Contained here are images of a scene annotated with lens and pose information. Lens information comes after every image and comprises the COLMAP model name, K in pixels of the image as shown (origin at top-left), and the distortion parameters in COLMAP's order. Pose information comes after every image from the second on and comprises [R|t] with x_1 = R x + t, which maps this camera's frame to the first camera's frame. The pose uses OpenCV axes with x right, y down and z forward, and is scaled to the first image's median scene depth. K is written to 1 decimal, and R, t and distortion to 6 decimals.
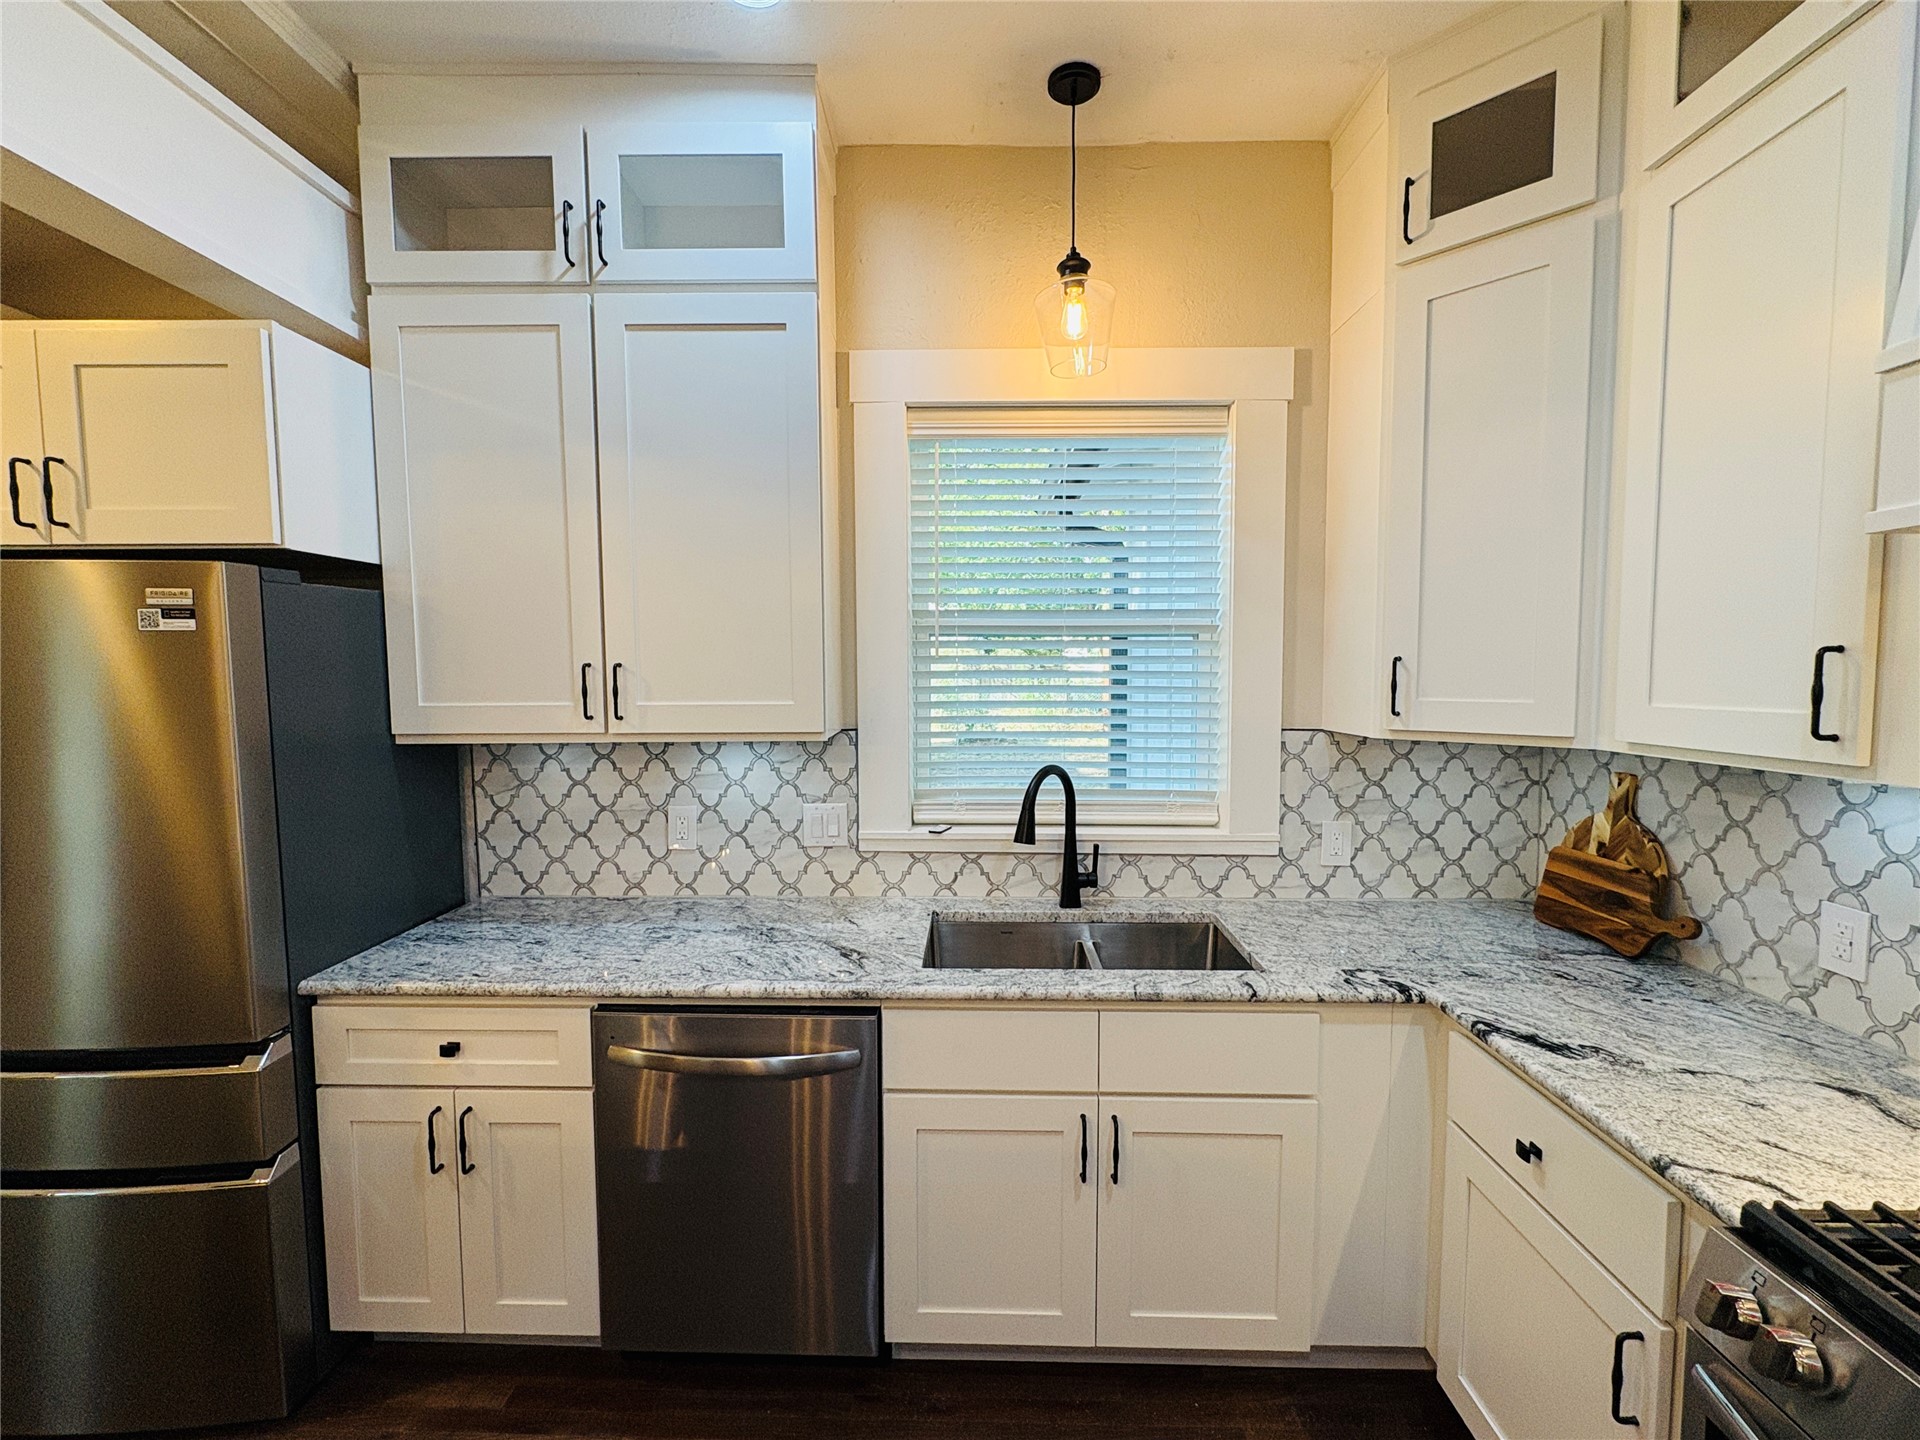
lens RADIAL K [[834.4, 0, 960.0], [0, 834.4, 720.0], [0, 0, 1]] dist [0.001170, -0.000416]
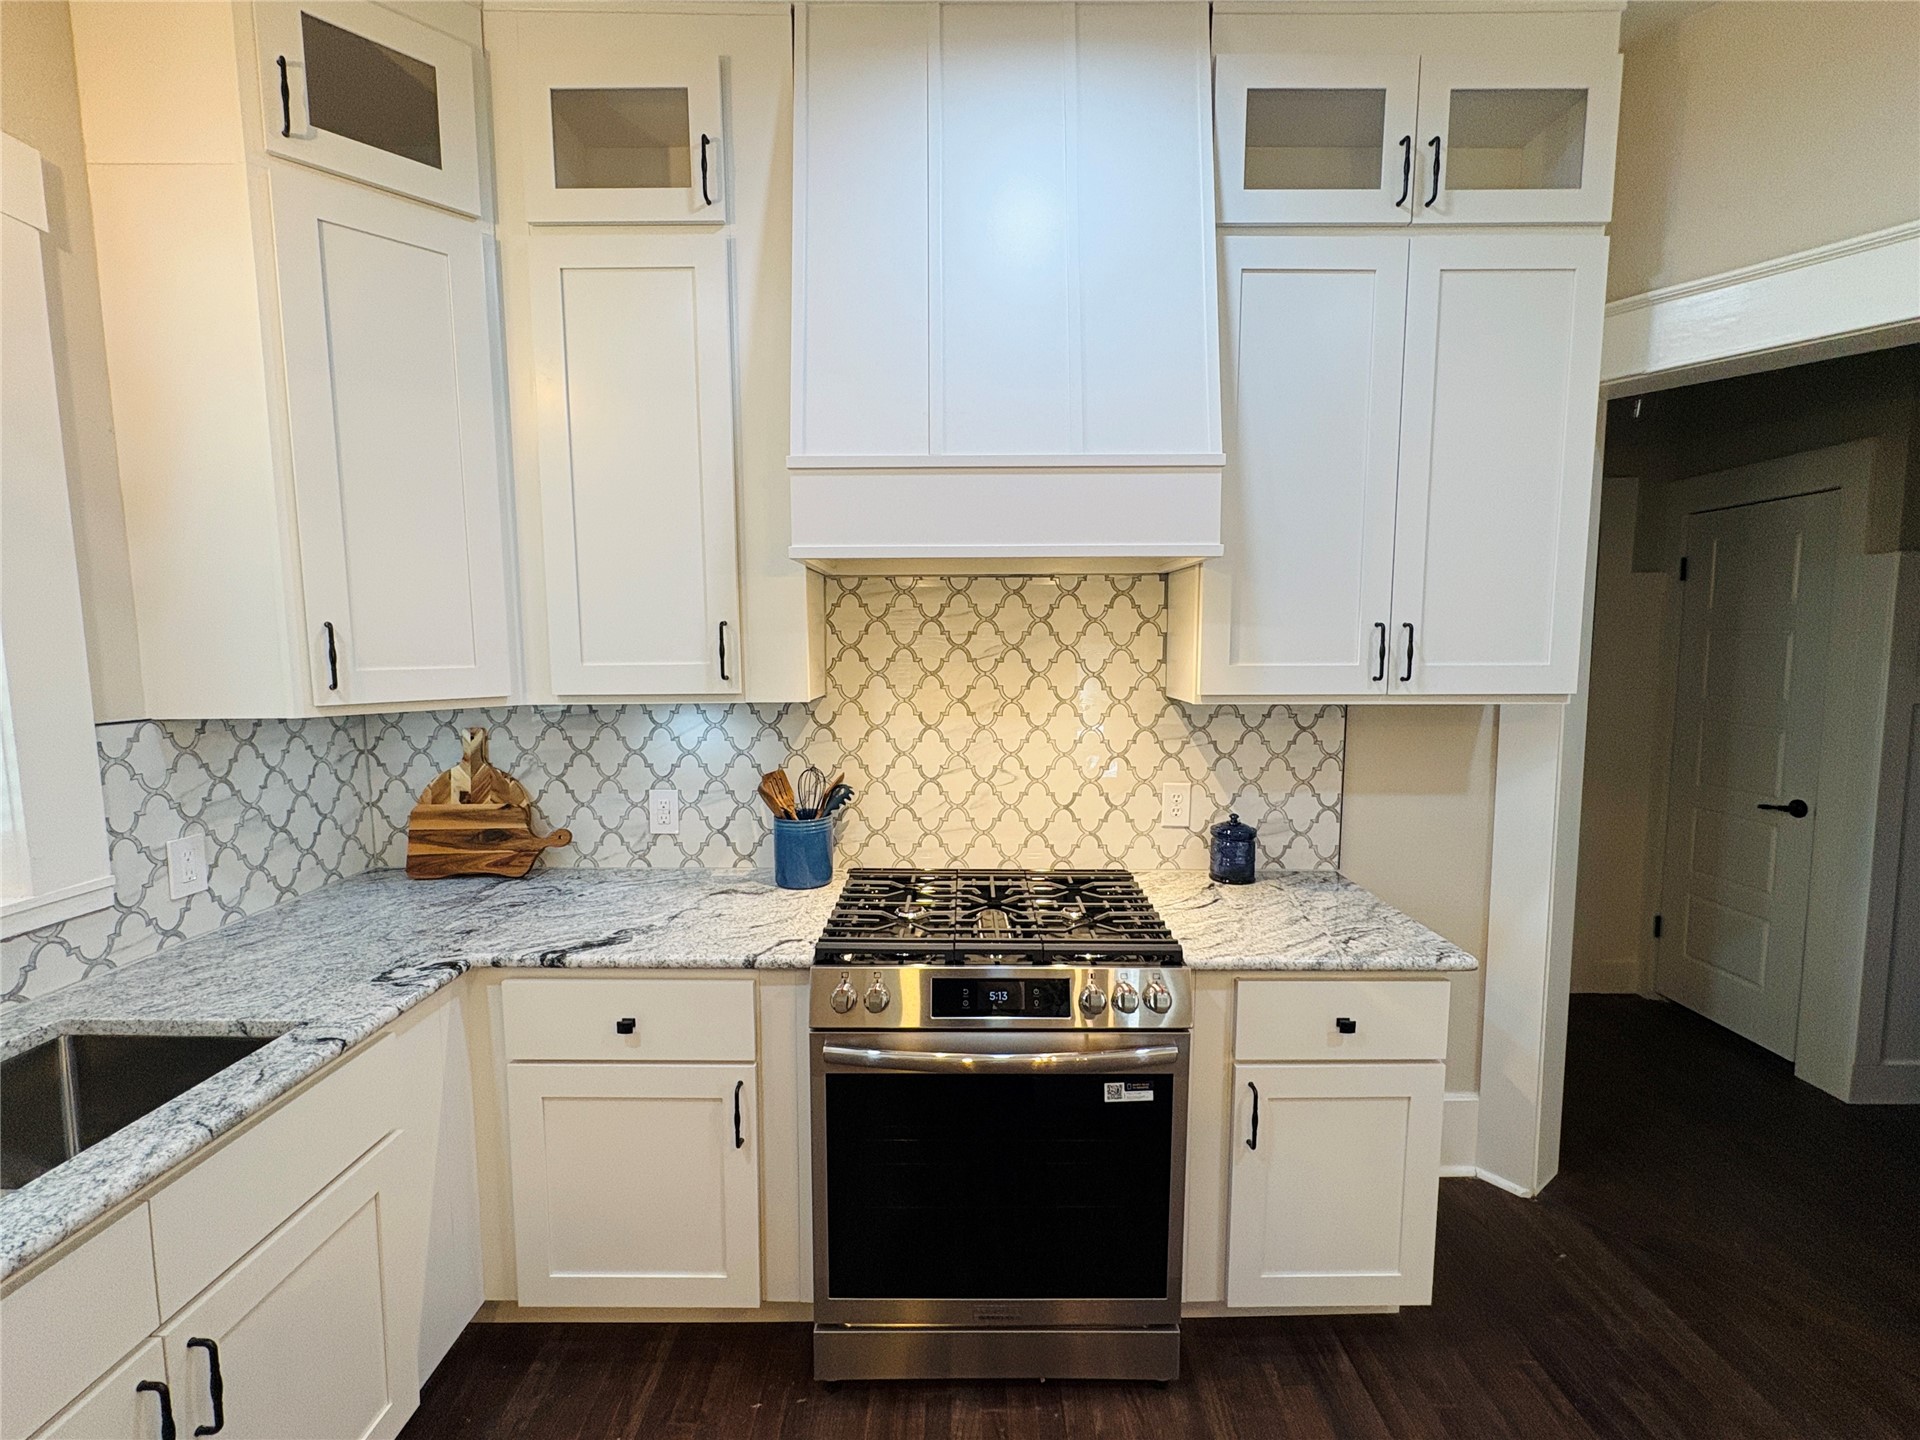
lens RADIAL K [[834.4, 0, 960.0], [0, 834.4, 720.0], [0, 0, 1]] dist [0.001170, -0.000416]
pose [[-0.018844, -0.095848, 0.995218, -0.356241], [0.065134, 0.993162, 0.096884, -0.014816], [-0.997699, 0.066648, -0.012472, 0.339147]]
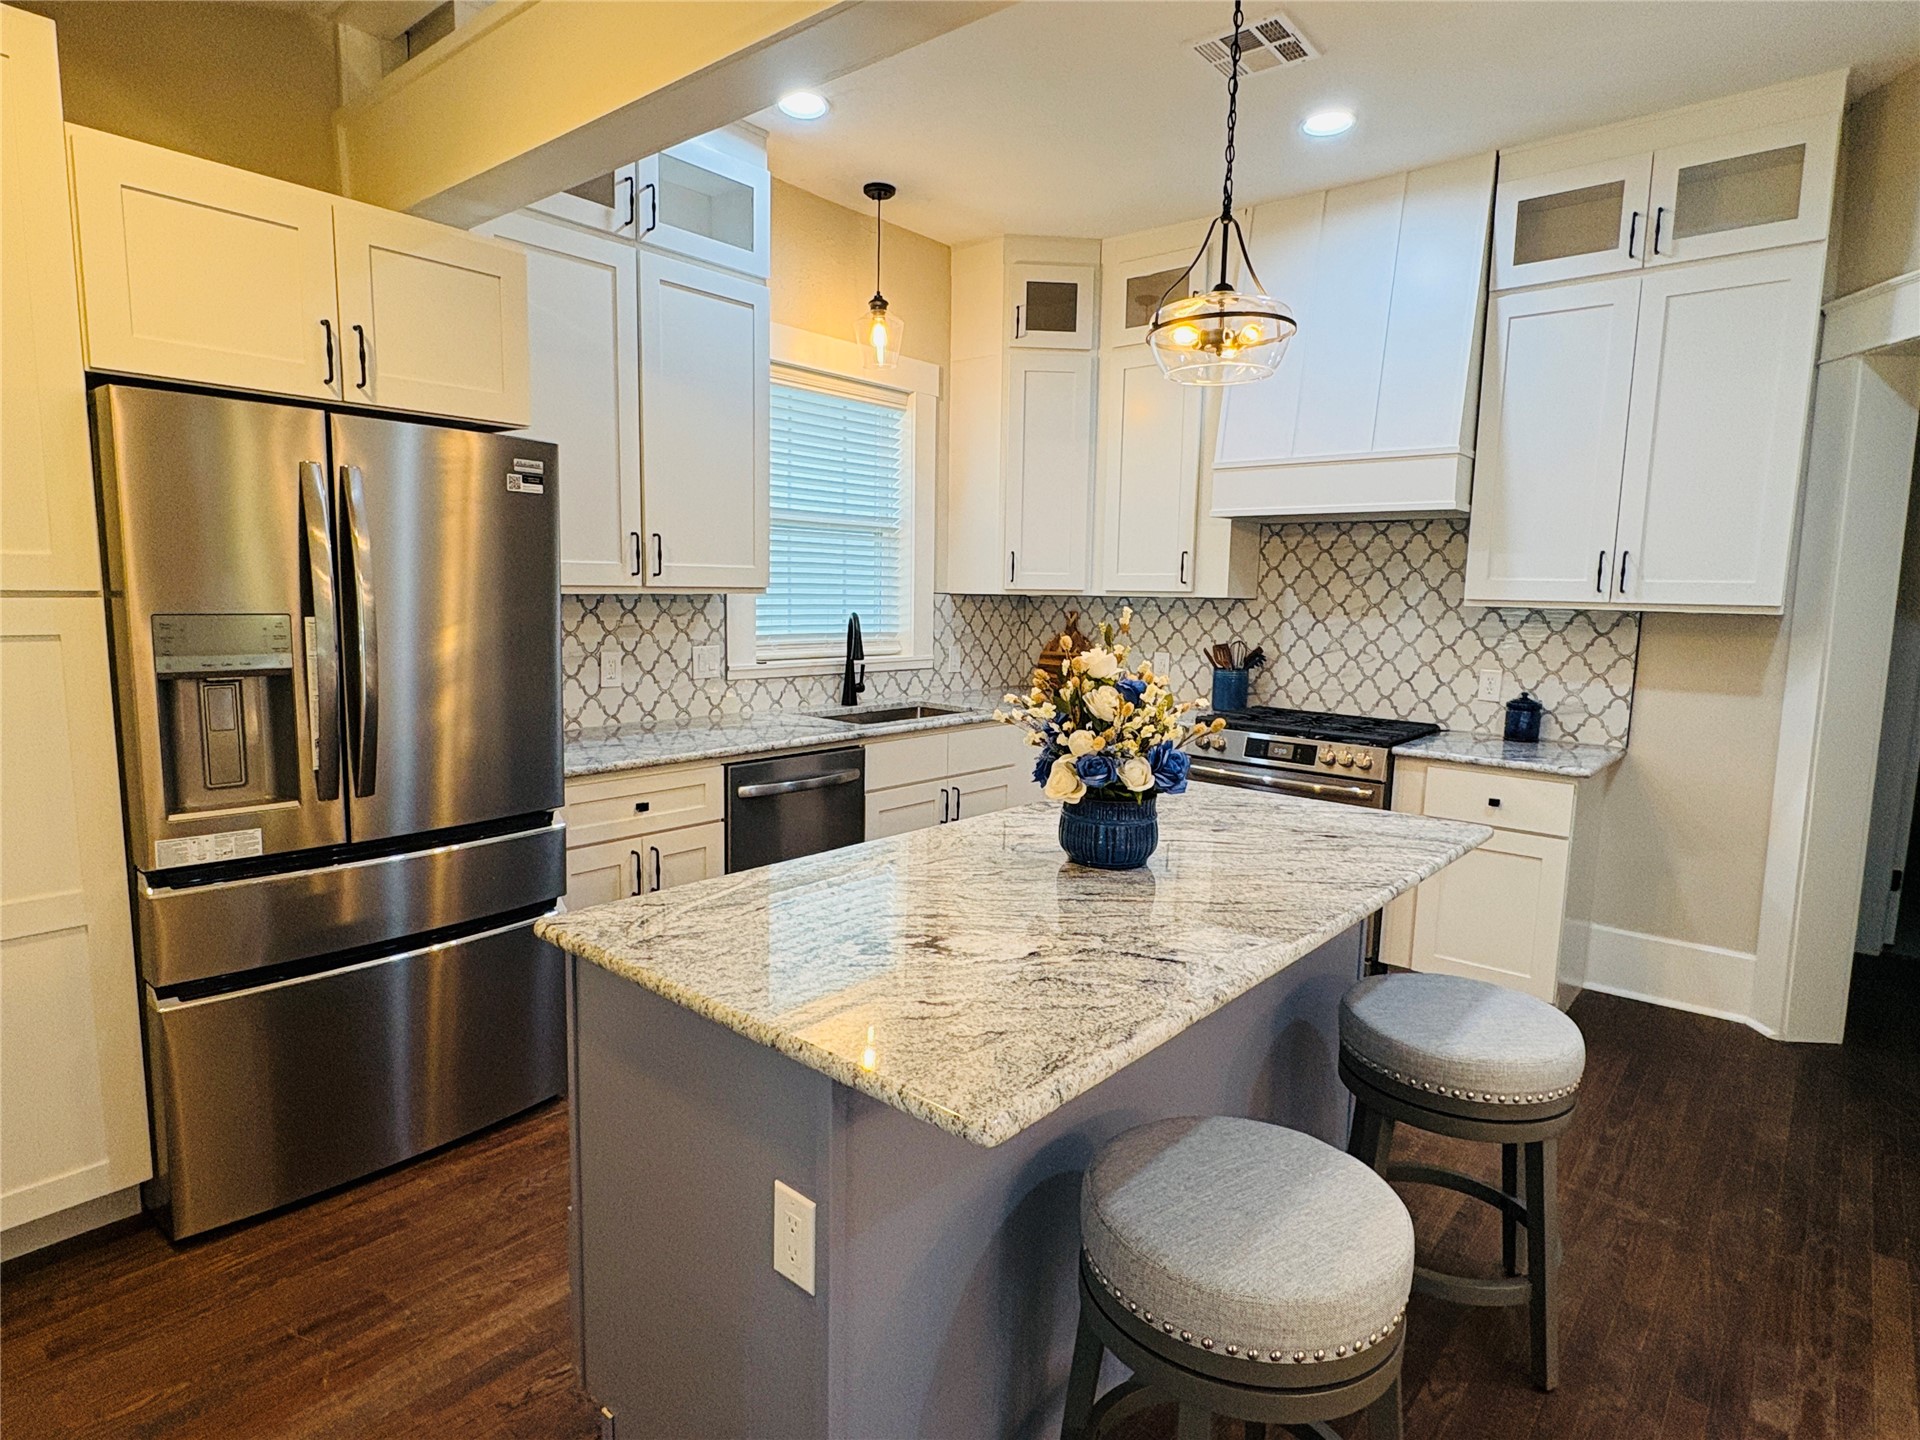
lens RADIAL K [[1048.6, 0, 957.0], [0, 1048.6, 721.6], [0, 0, 1]] dist [-0.000221, 0.001106]
pose [[0.637241, -0.084801, 0.765985, -1.413100], [0.027259, 0.995786, 0.087564, 0.098598], [-0.770183, -0.034919, 0.636867, -0.458869]]
